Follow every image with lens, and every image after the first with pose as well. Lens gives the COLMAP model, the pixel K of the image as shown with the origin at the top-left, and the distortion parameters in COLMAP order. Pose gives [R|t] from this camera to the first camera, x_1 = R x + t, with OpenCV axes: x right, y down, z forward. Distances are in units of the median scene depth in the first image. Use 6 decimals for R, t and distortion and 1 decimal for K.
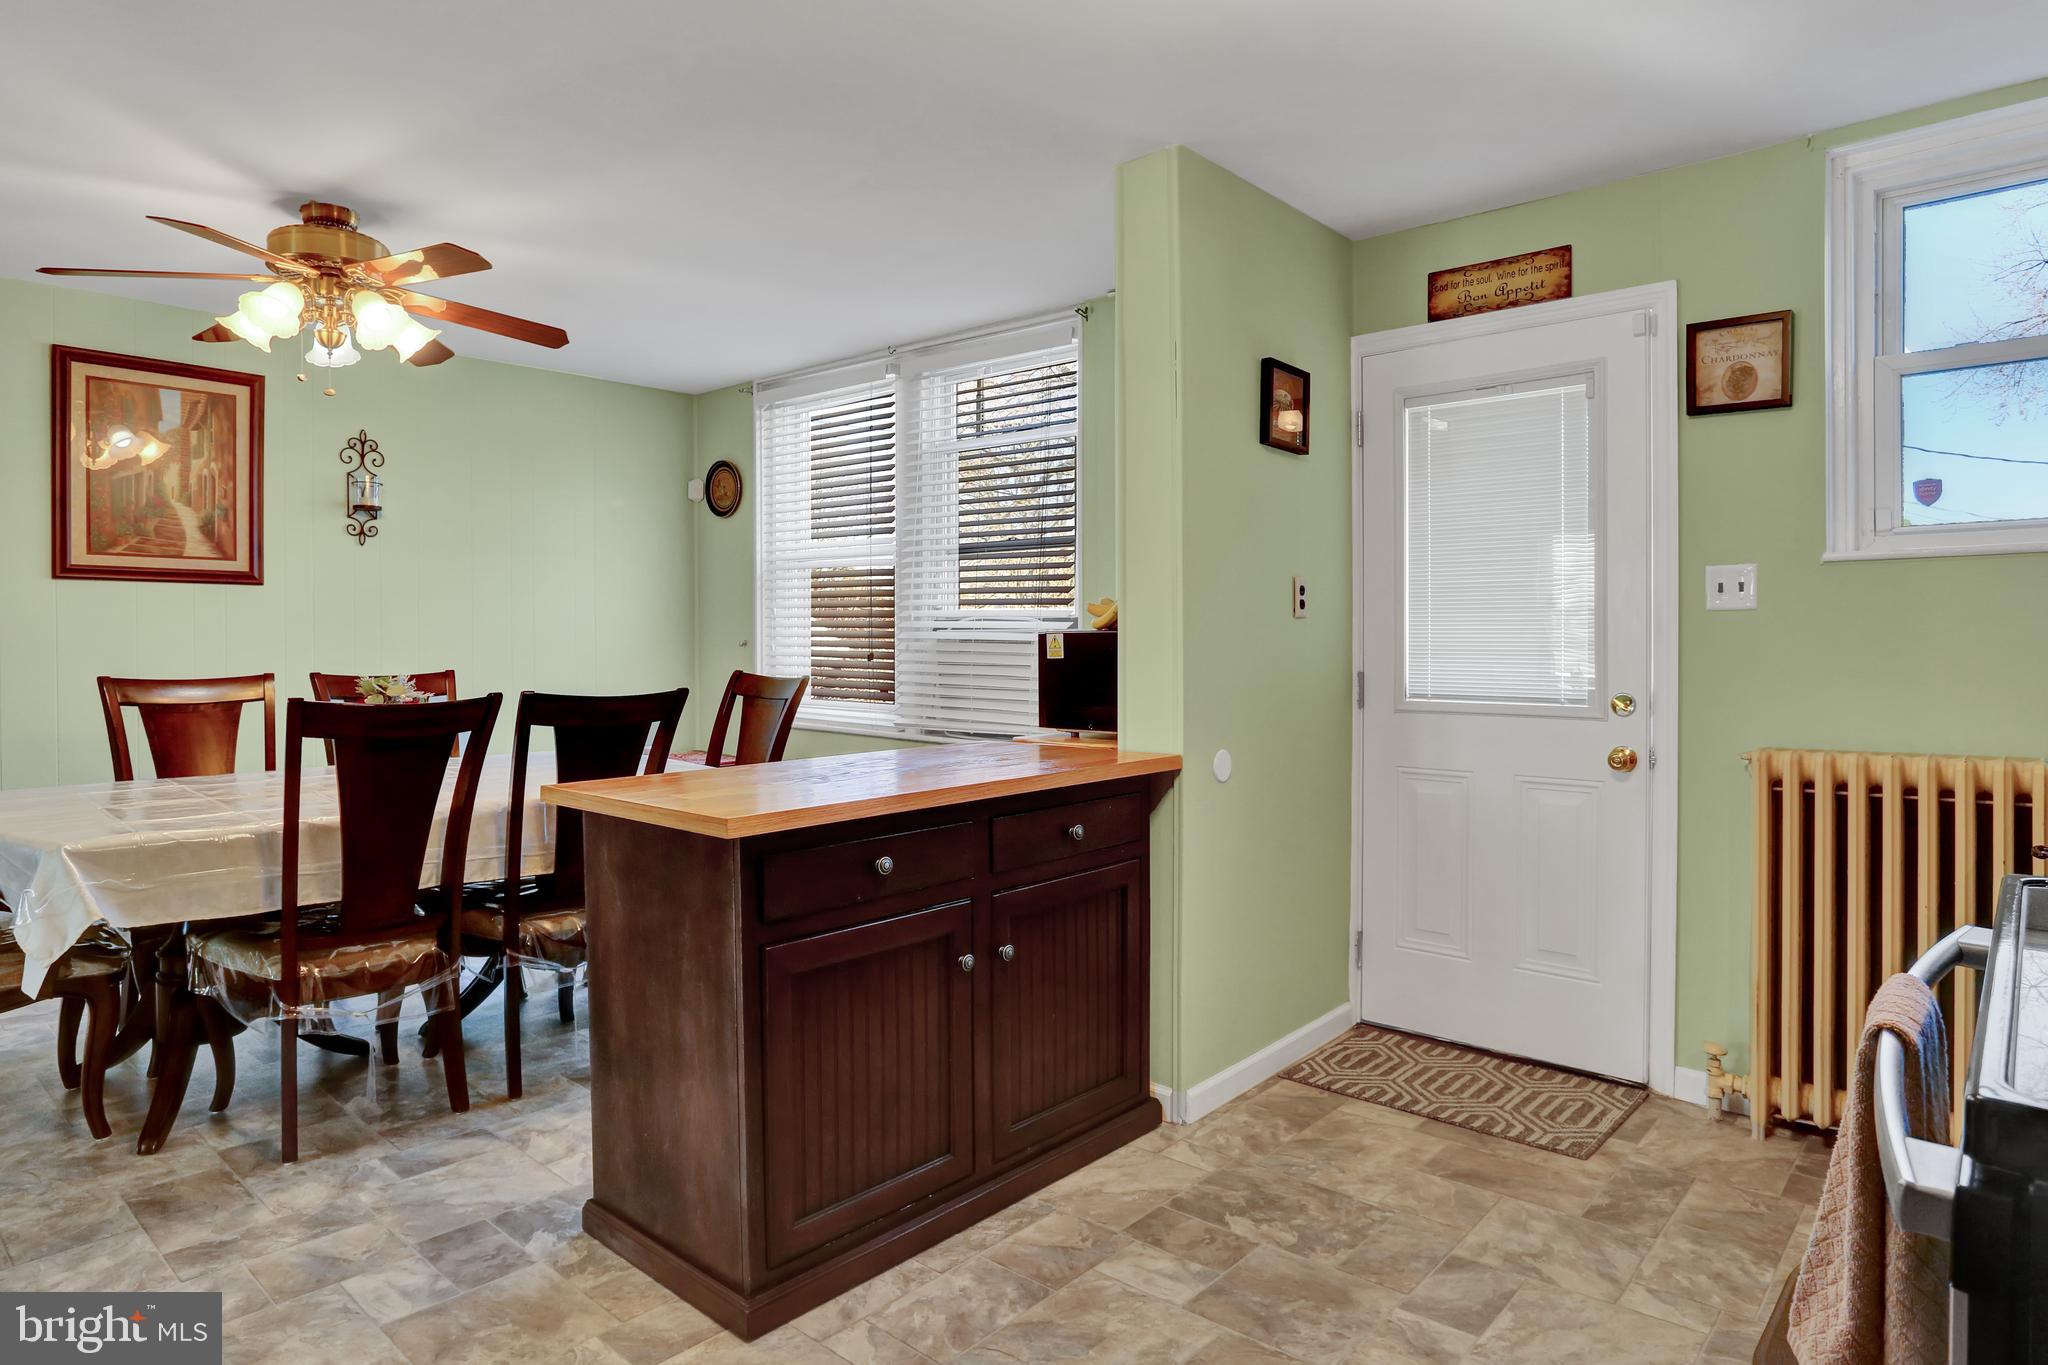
lens RADIAL K [[1235.1, 0, 1153.2], [0, 1235.1, 630.7], [0, 0, 1]] dist [-0.038337, 0.008044]
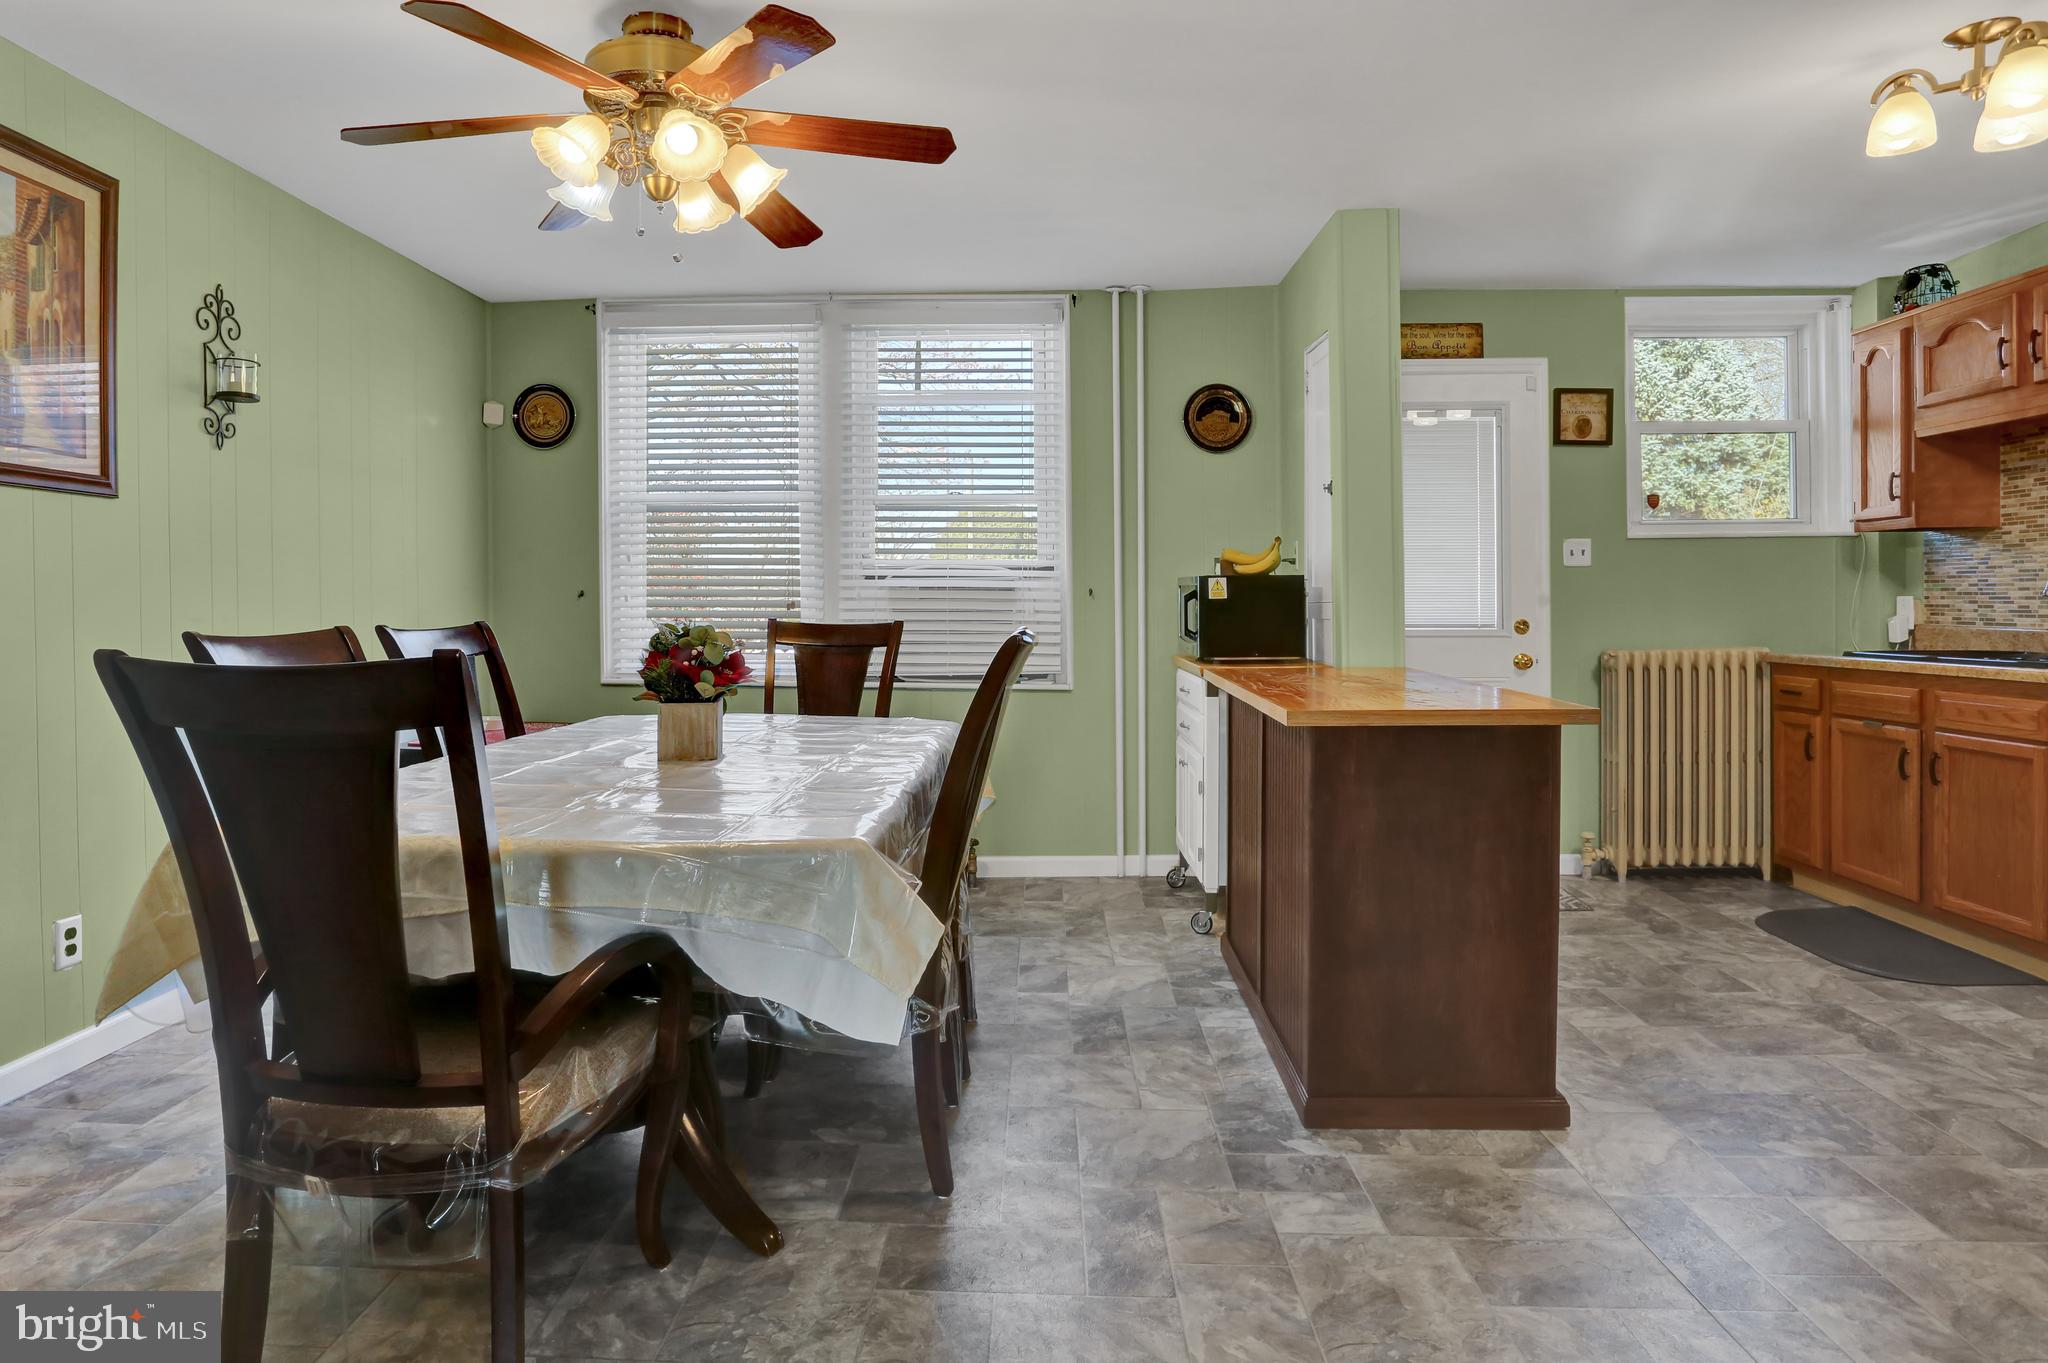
lens RADIAL K [[1151.7, 0, 944.3], [0, 1151.7, 588.8], [0, 0, 1]] dist [-0.040428, 0.014423]
pose [[0.775802, 0.006820, 0.630940, -1.008198], [0.003687, 0.999876, -0.015341, 0.029508], [-0.630966, 0.014228, 0.775680, 0.319300]]
